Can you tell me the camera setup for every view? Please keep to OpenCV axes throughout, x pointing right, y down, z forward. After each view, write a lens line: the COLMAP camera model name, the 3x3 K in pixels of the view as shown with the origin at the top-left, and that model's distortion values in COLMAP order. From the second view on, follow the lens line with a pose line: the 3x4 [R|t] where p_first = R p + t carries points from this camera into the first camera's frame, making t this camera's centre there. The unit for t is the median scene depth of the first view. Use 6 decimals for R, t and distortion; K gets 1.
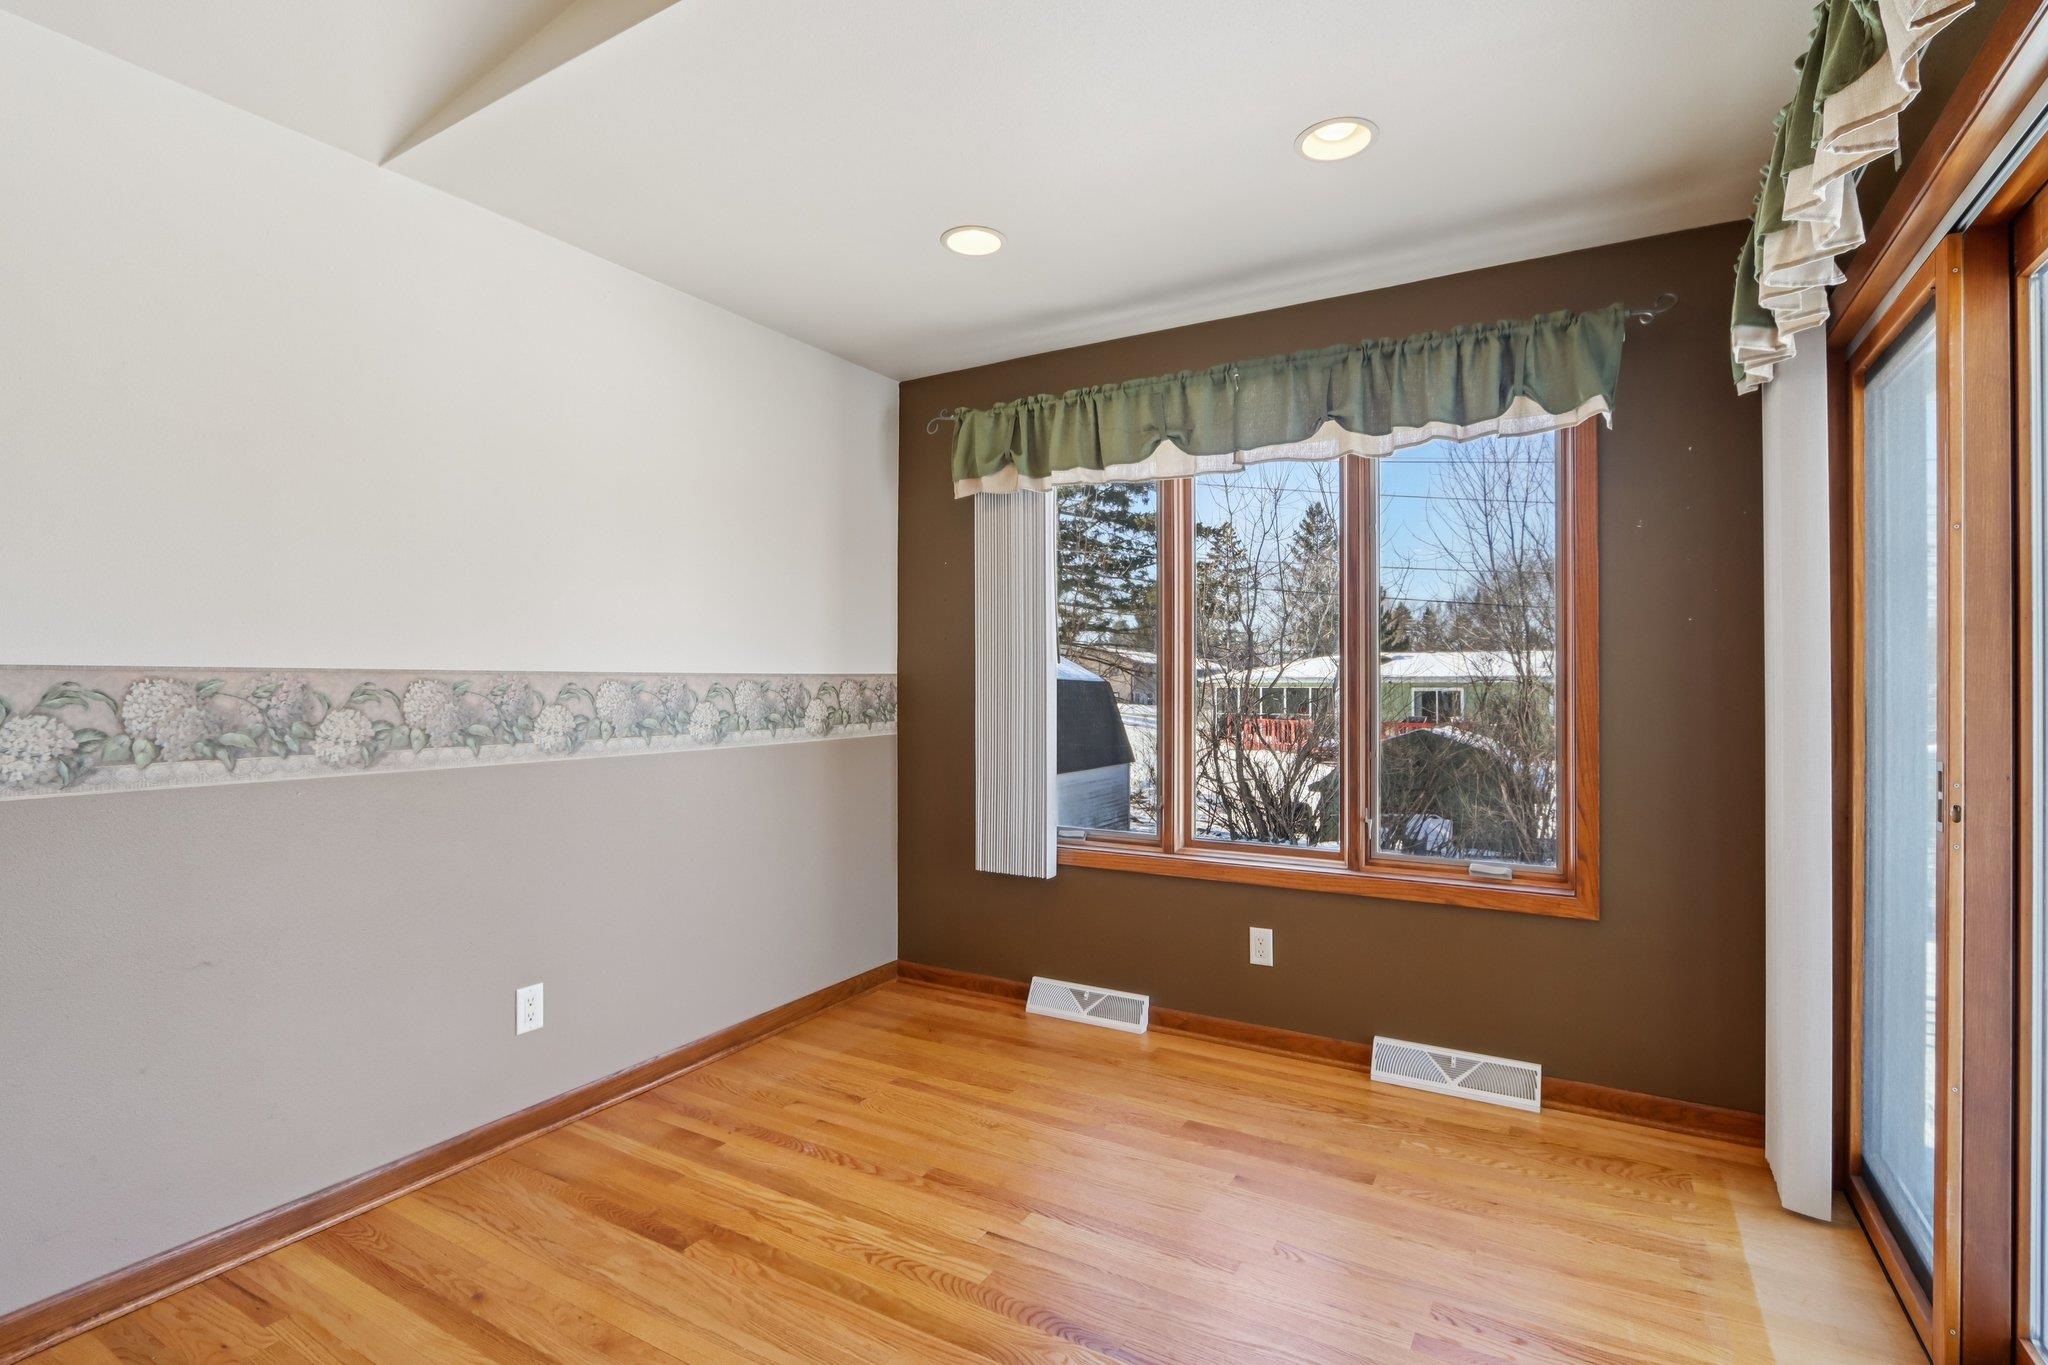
lens RADIAL K [[952.0, 0, 1039.5], [0, 952.0, 680.2], [0, 0, 1]] dist [-0.016849, 0.003308]
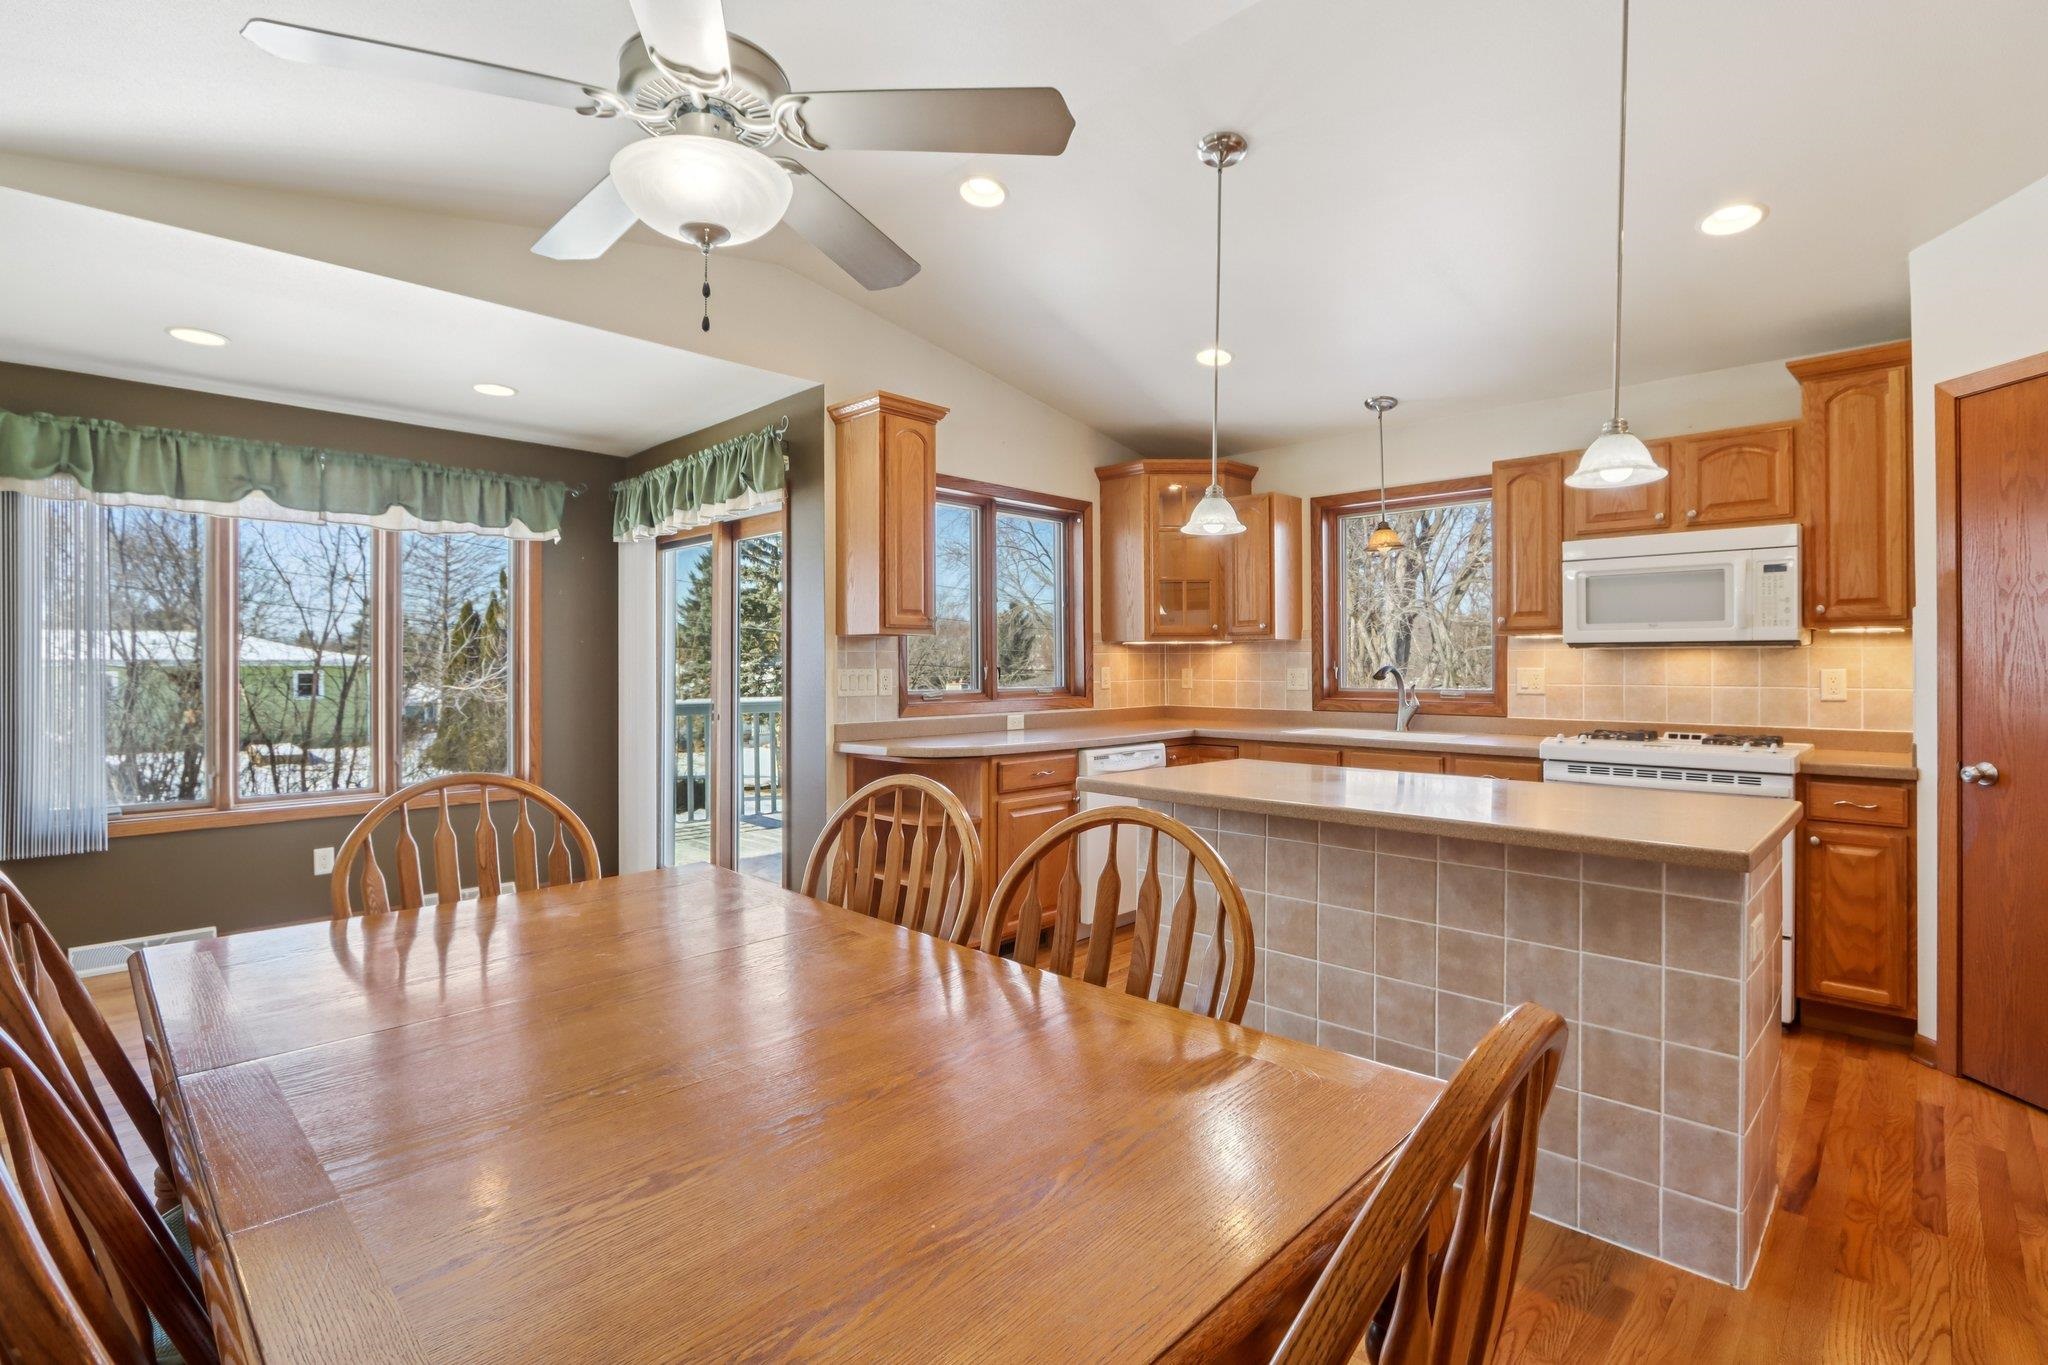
lens RADIAL K [[952.0, 0, 1019.8], [0, 952.0, 664.9], [0, 0, 1]] dist [-0.016849, 0.003308]
pose [[0.253096, -0.001543, 0.967440, -0.828594], [-0.001850, 0.999996, 0.002079, -0.015108], [-0.967439, -0.002316, 0.253093, -0.338206]]
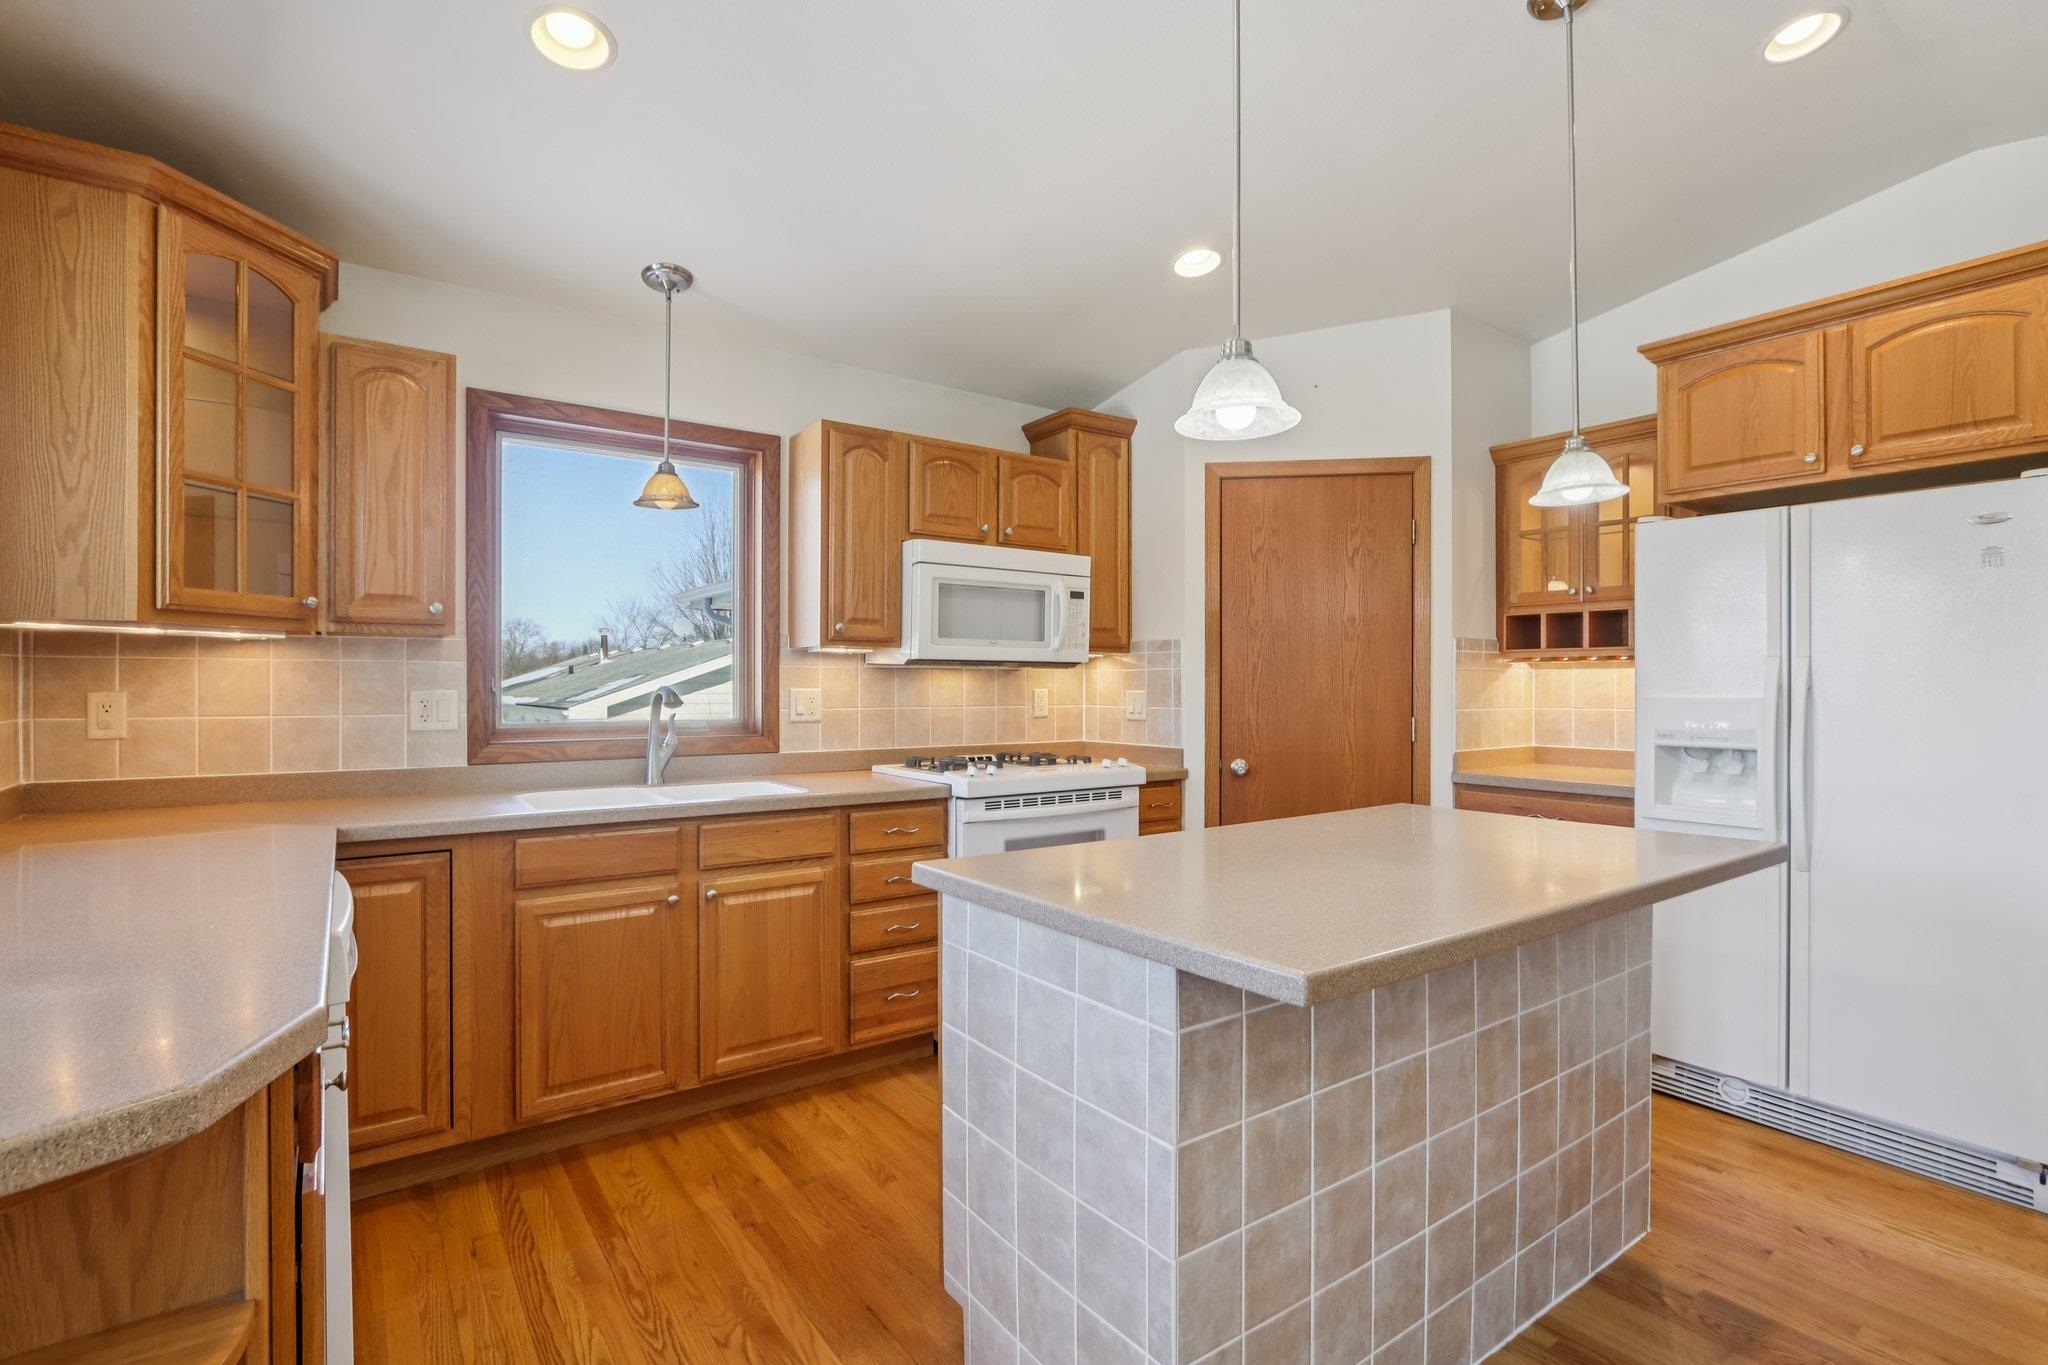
lens RADIAL K [[952.0, 0, 1024.0], [0, 952.0, 686.2], [0, 0, 1]] dist [-0.016849, 0.003308]
pose [[-0.907144, -0.001704, 0.420817, -0.028402], [-0.003236, 0.999990, -0.002926, -0.009955], [-0.420808, -0.004016, -0.907141, 0.171196]]
